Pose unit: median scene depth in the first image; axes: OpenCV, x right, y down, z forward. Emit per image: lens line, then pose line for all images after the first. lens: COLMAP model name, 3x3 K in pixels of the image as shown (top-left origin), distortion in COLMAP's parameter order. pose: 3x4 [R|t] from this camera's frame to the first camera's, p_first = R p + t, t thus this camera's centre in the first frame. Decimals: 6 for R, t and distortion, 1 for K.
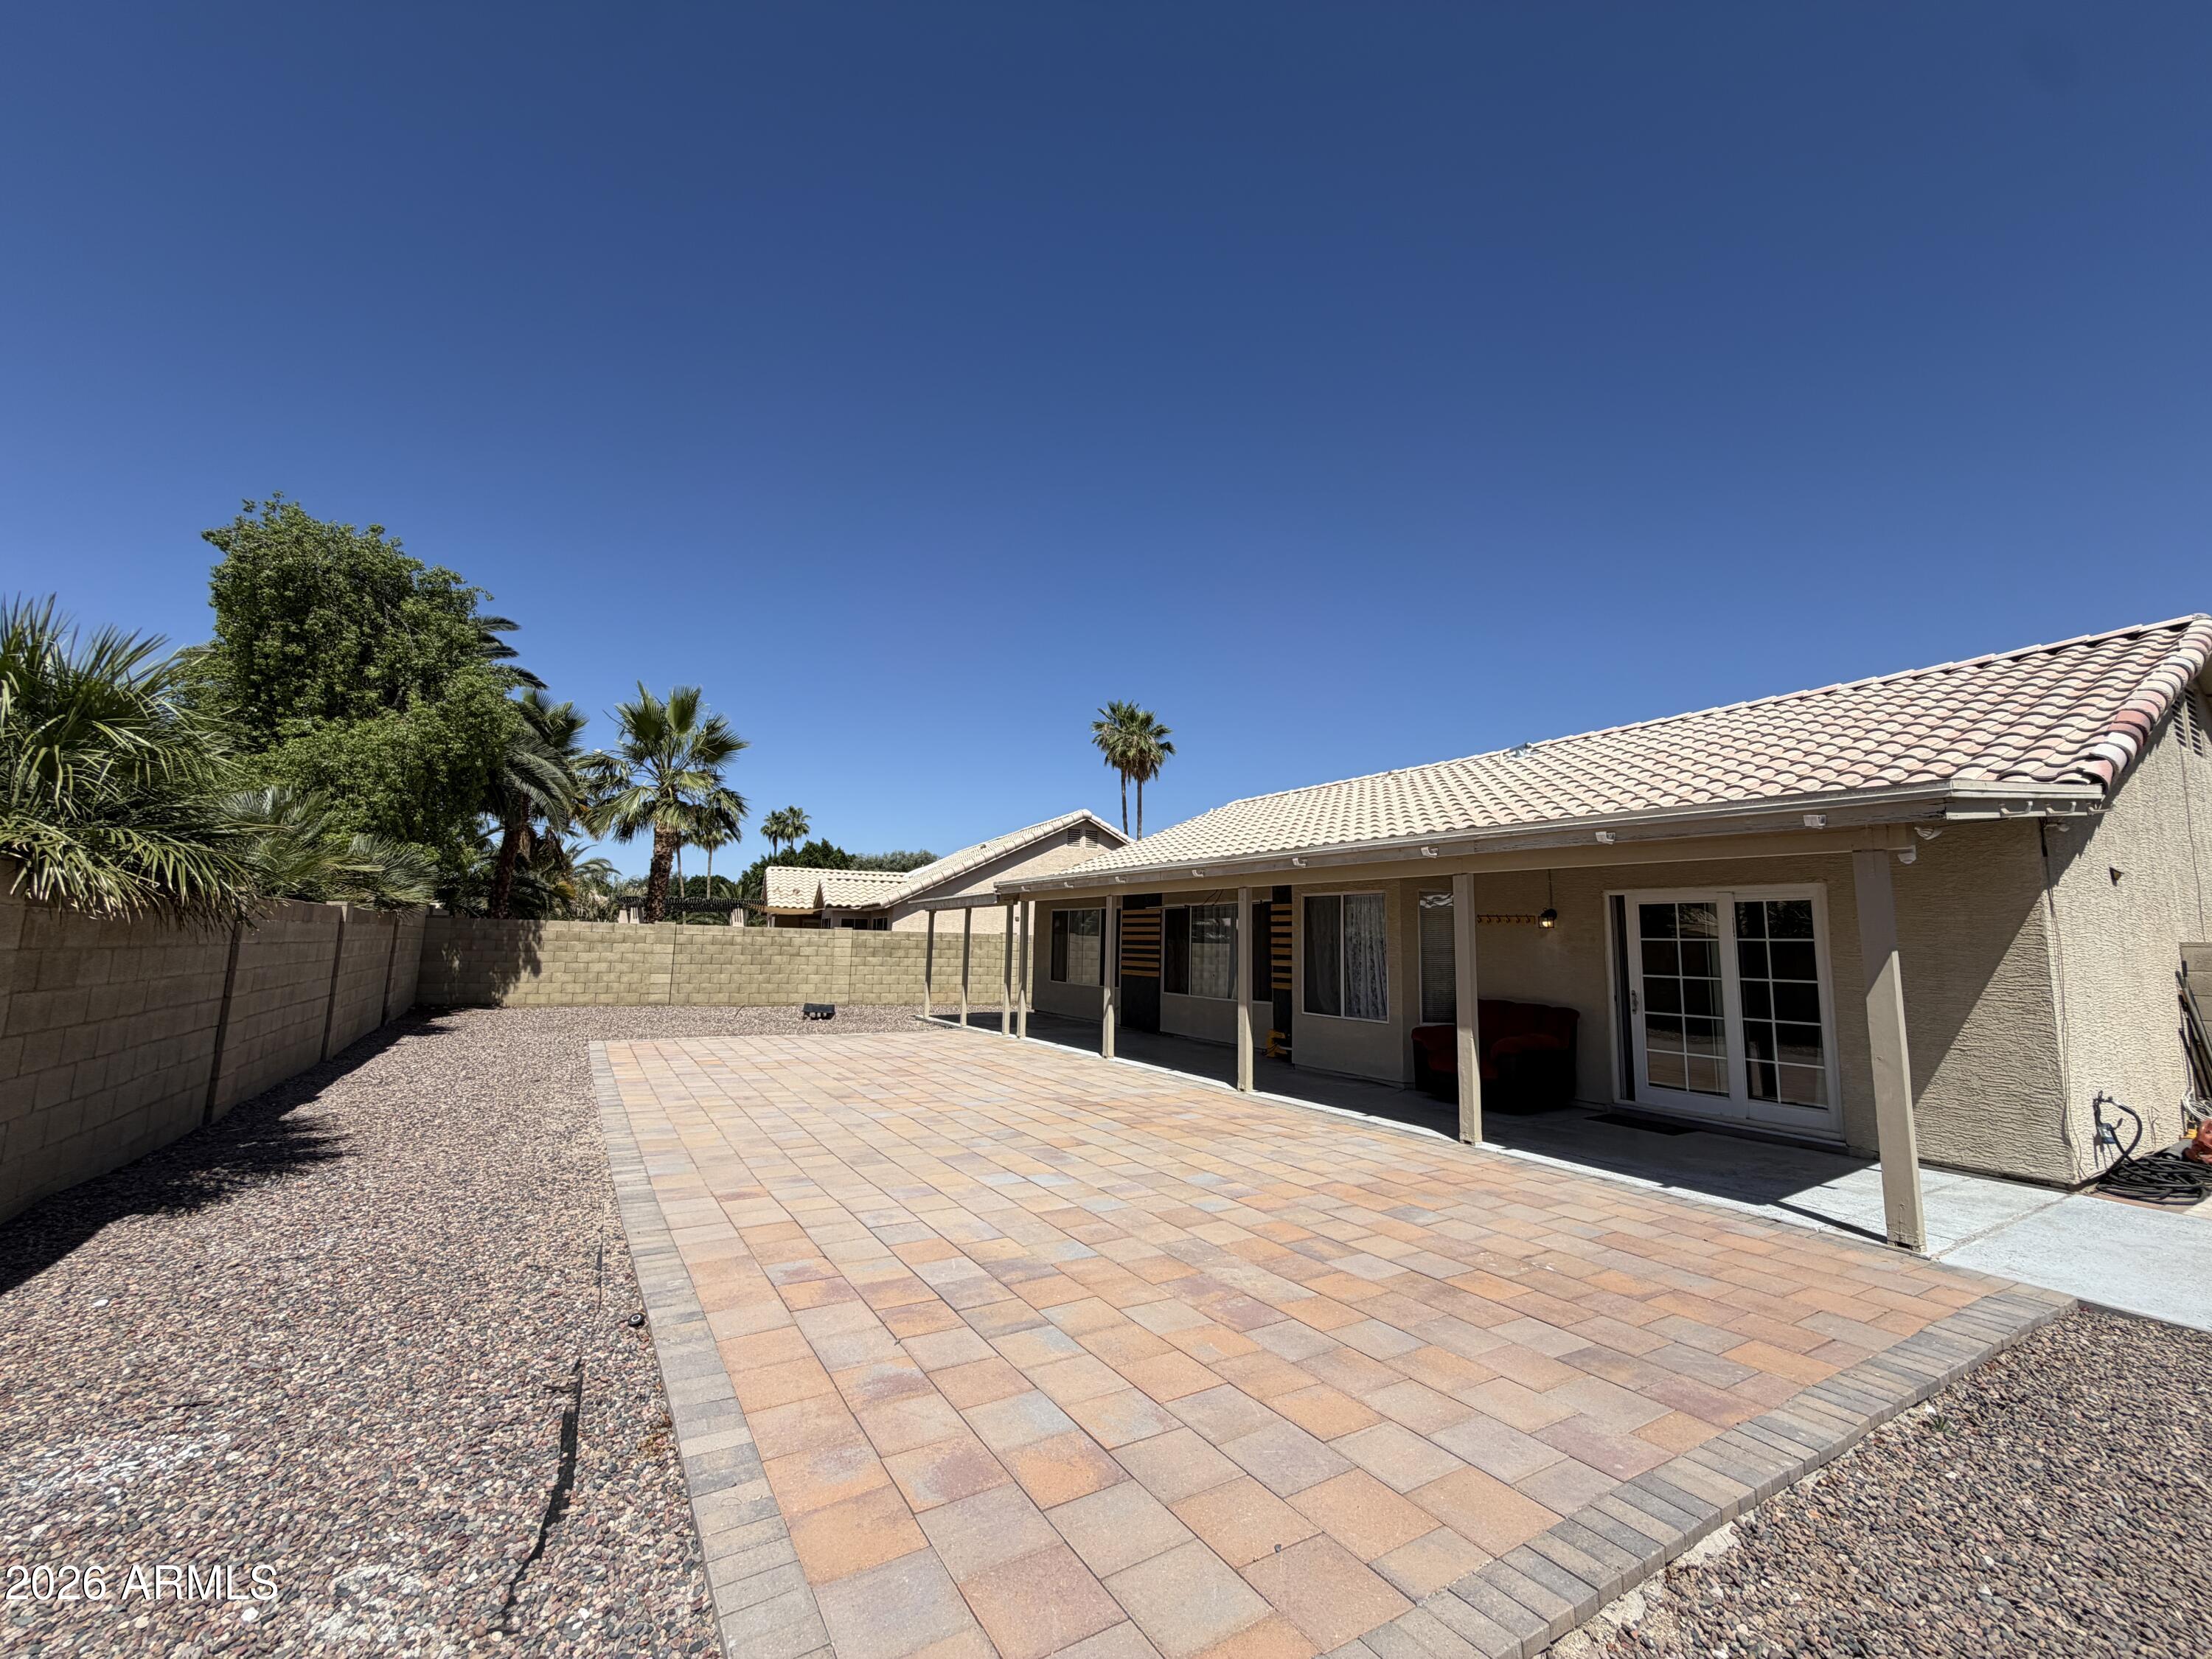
lens RADIAL K [[889.6, 0, 1106.0], [0, 889.6, 829.5], [0, 0, 1]] dist [0.001323, 0.000021]
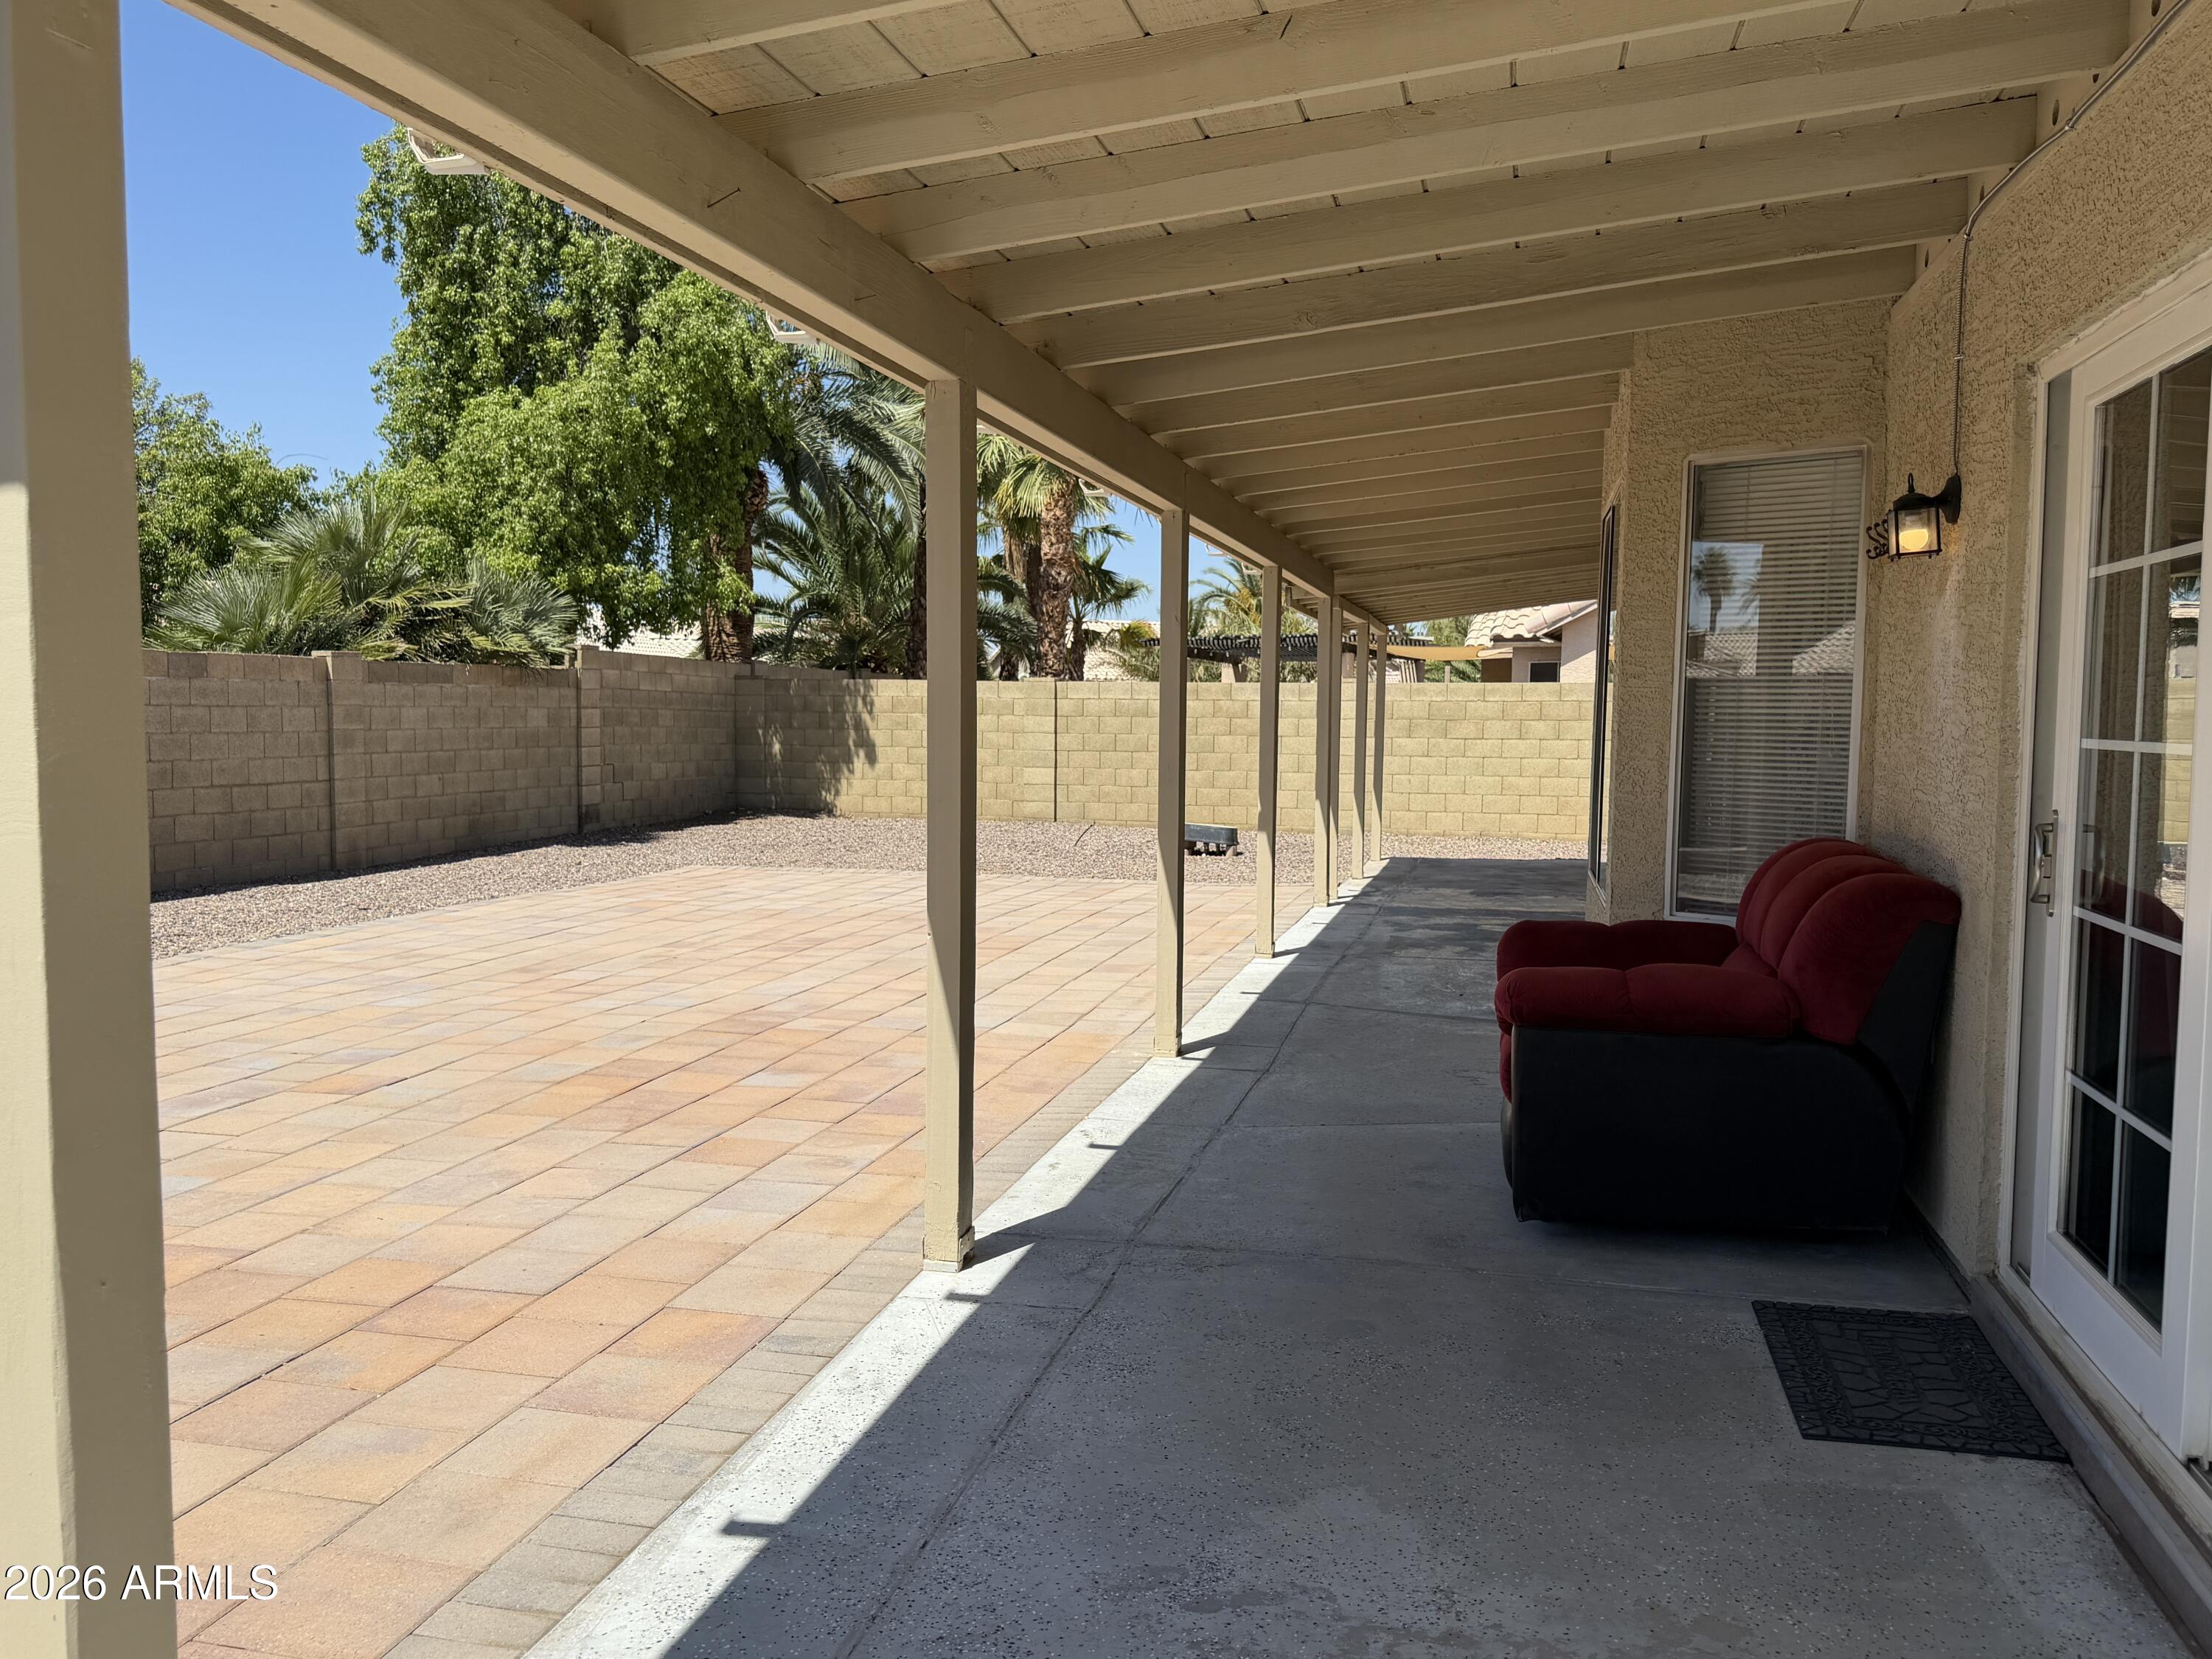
lens RADIAL K [[1756.4, 0, 1106.0], [0, 1756.4, 829.5], [0, 0, 1]] dist [0.097864, -0.001284]
pose [[0.698692, 0.032578, -0.714680, 0.823176], [0.098428, 0.985086, 0.141131, 0.111763], [0.708619, -0.168952, 0.685065, 0.600562]]
